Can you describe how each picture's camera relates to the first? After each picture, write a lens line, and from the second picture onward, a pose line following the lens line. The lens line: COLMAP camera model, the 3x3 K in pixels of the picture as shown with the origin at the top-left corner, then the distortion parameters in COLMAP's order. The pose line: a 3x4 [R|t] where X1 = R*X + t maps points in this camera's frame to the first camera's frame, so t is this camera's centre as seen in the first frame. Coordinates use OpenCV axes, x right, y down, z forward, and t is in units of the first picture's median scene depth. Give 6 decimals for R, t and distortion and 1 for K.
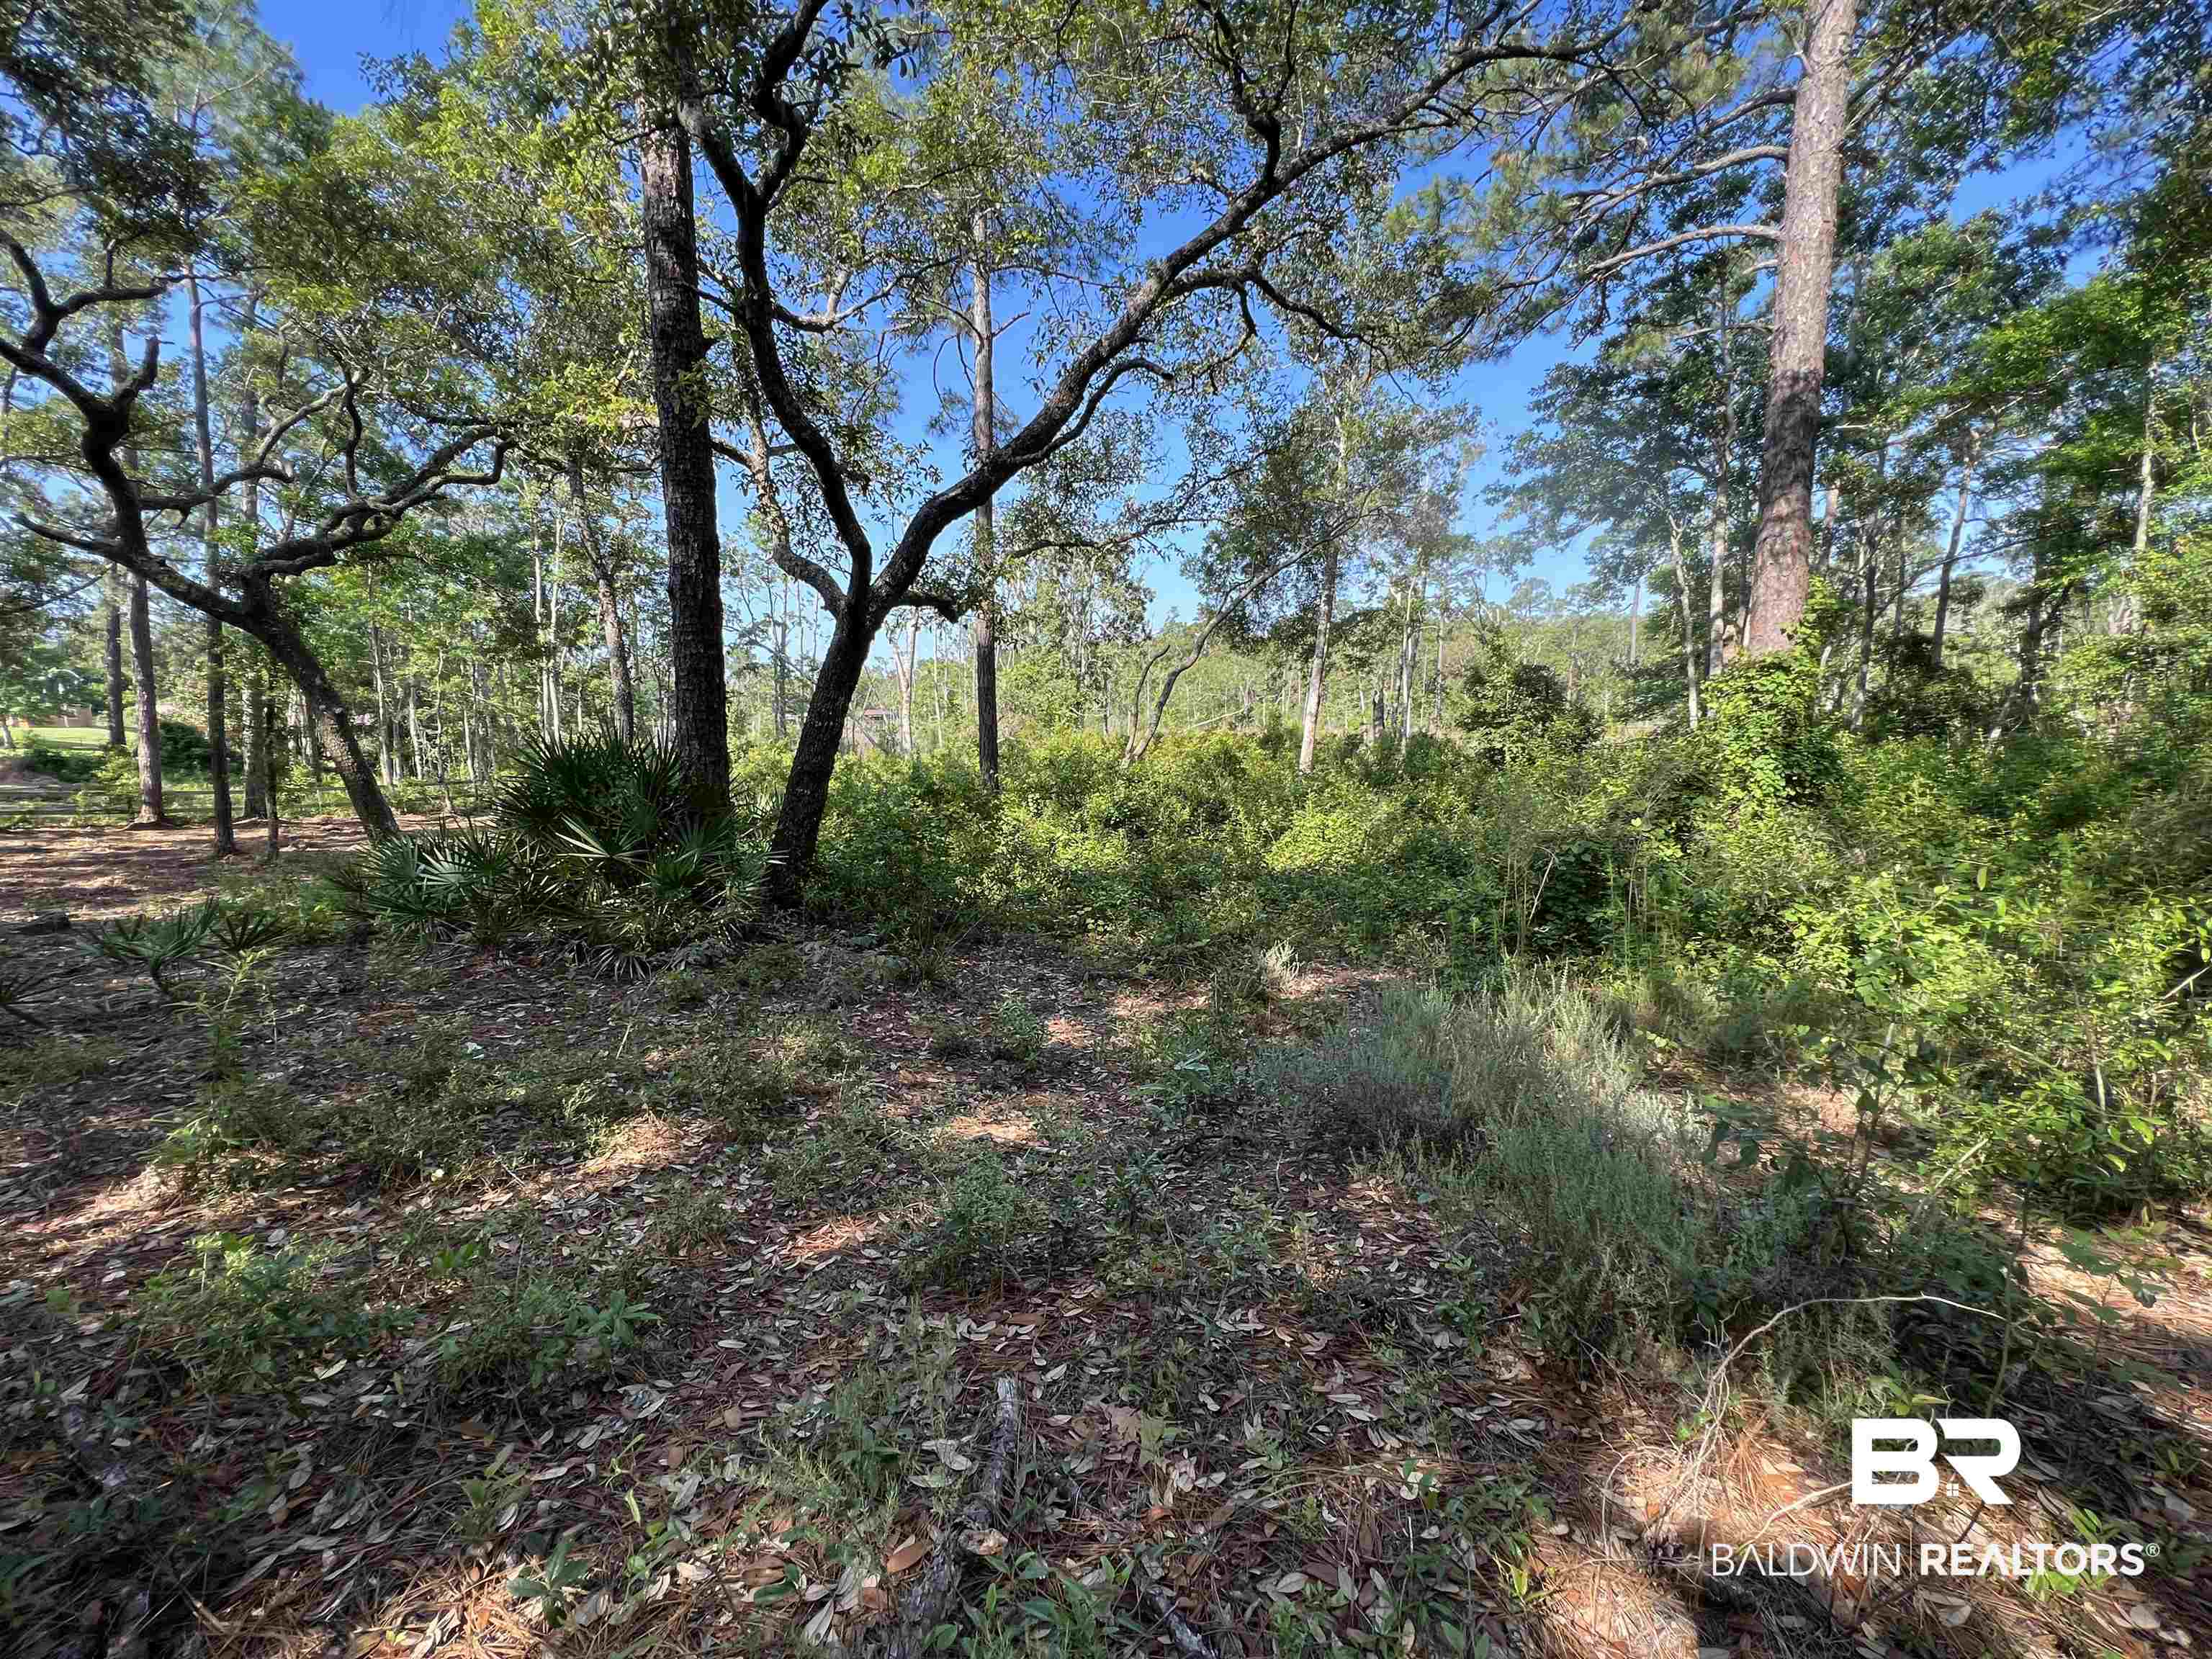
lens RADIAL K [[895.4, 0, 1100.5], [0, 895.4, 826.6], [0, 0, 1]] dist [-0.004955, 0.001954]
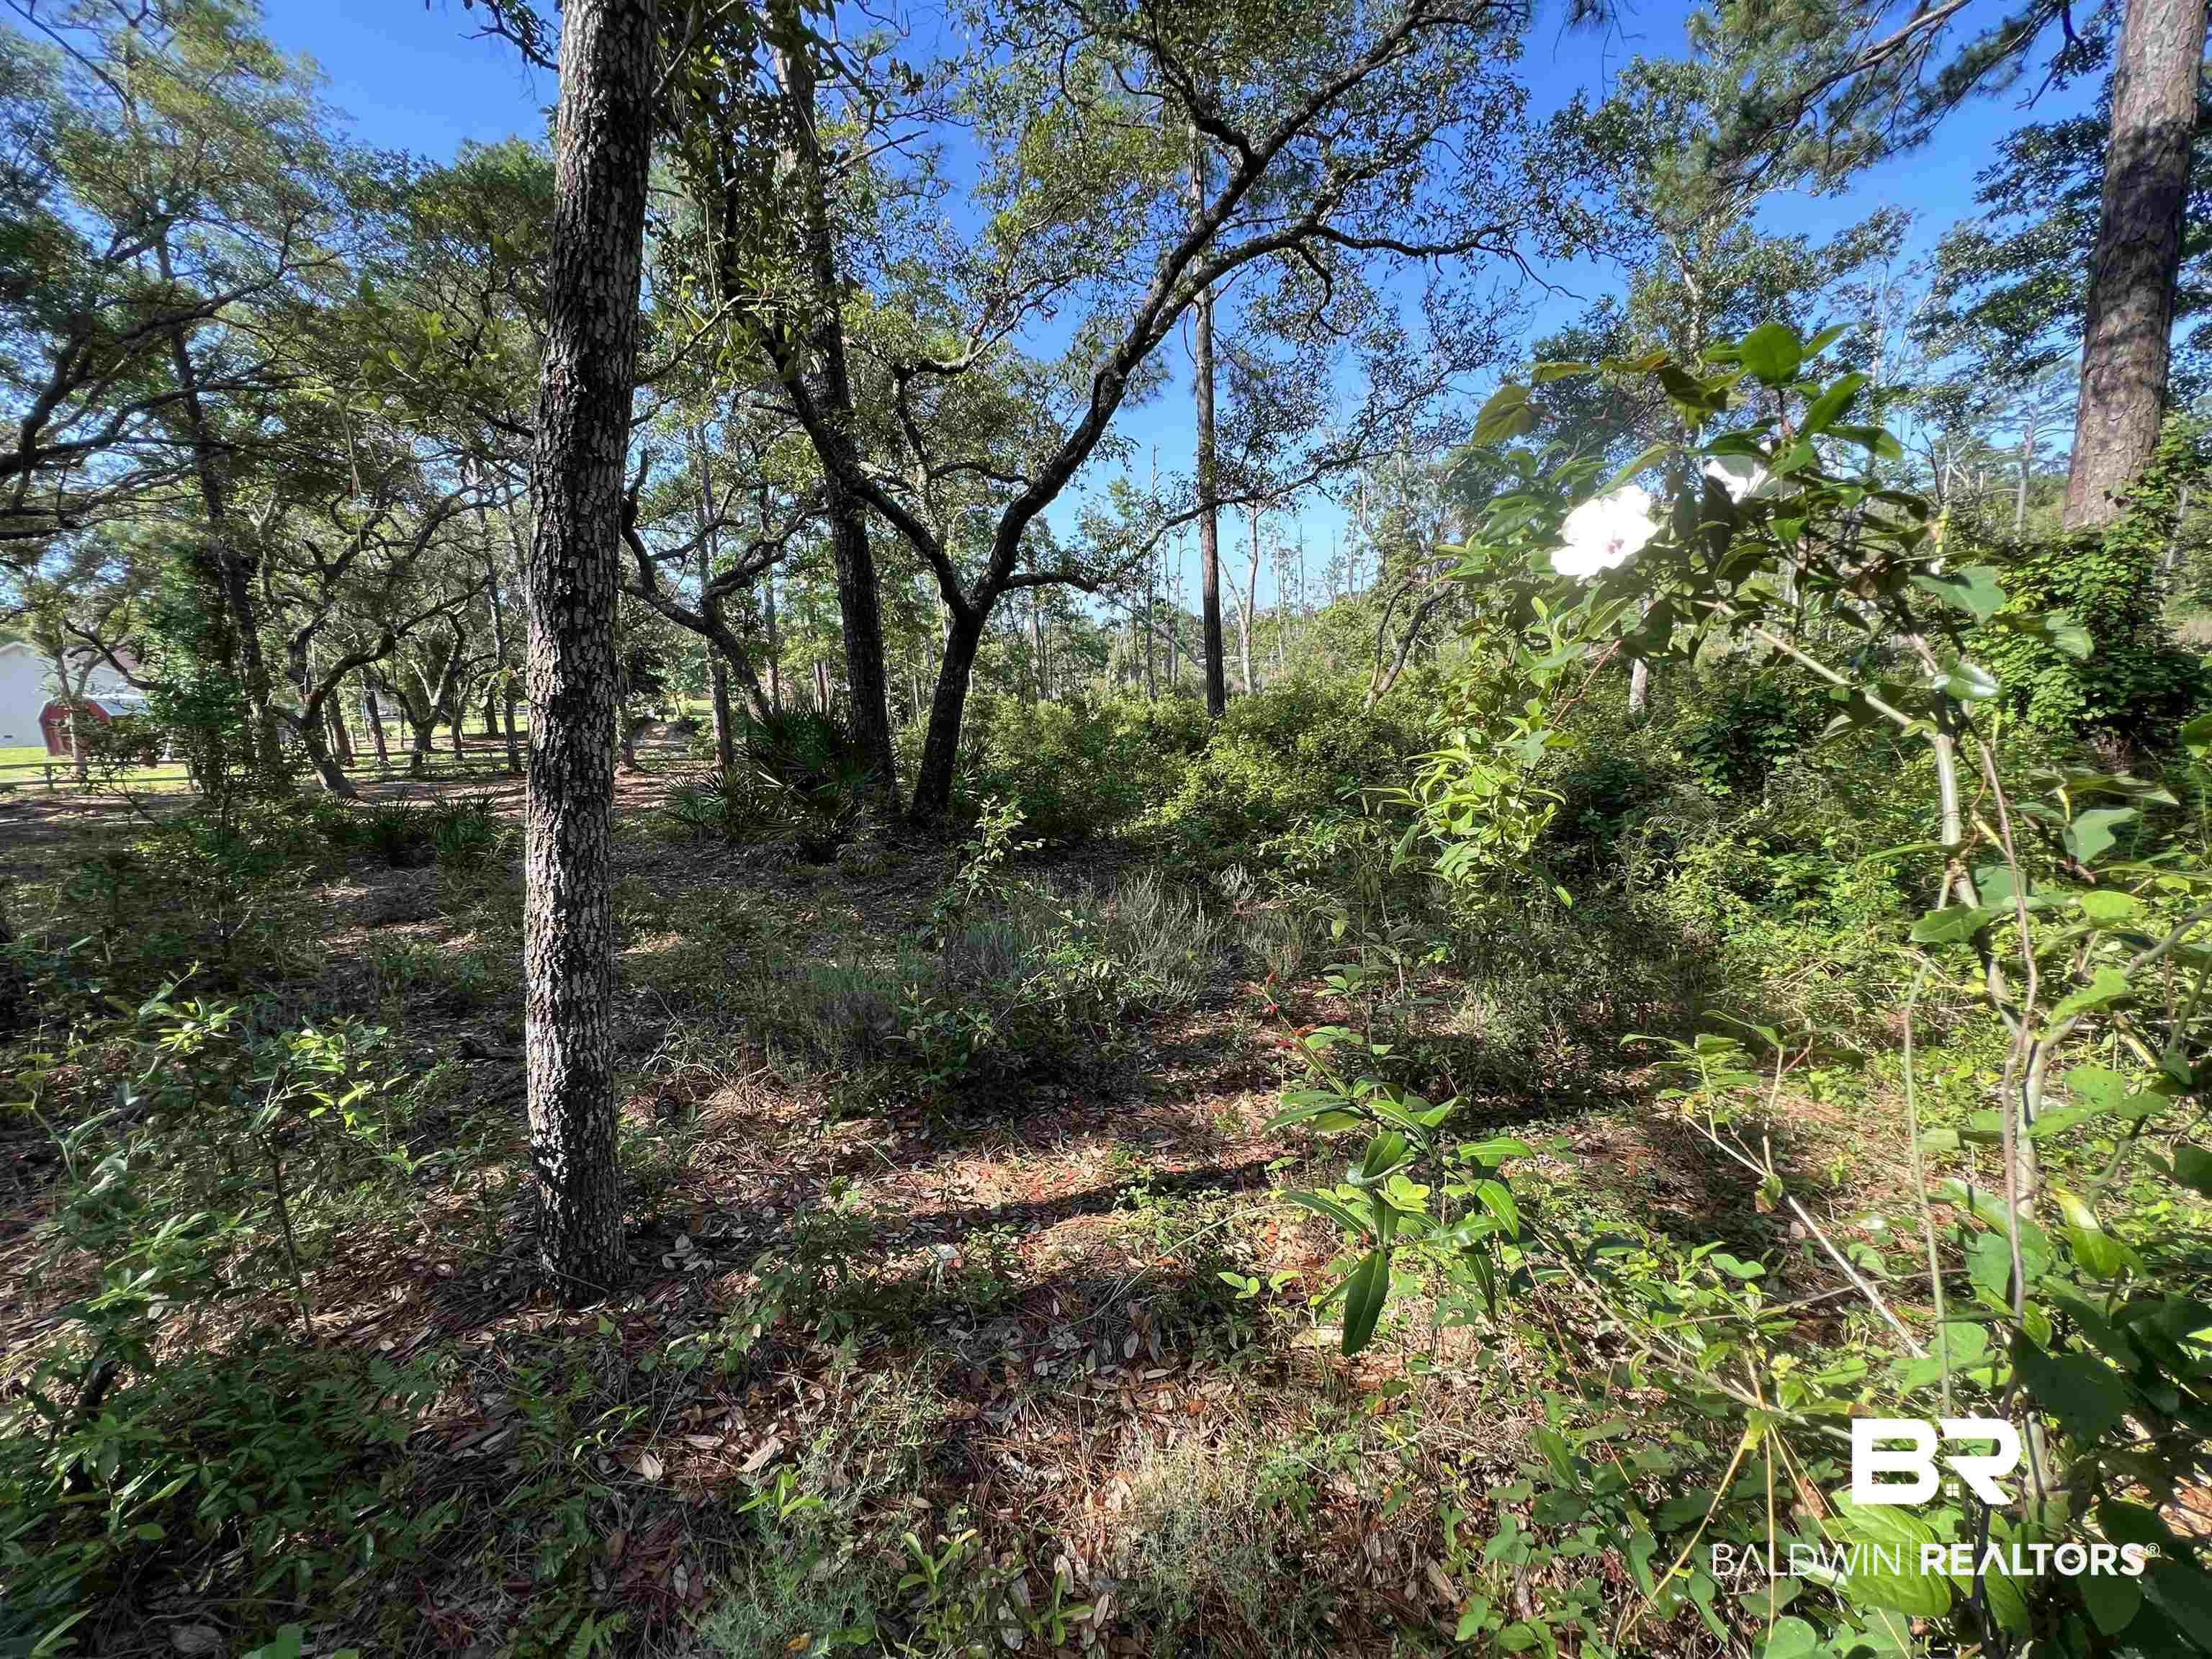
lens RADIAL K [[895.4, 0, 1100.5], [0, 895.4, 826.6], [0, 0, 1]] dist [-0.004955, 0.001954]
pose [[0.892678, 0.025221, -0.449989, 0.344949], [0.005505, 0.997748, 0.066841, 0.002187], [0.450661, -0.062145, 0.890529, -0.057380]]
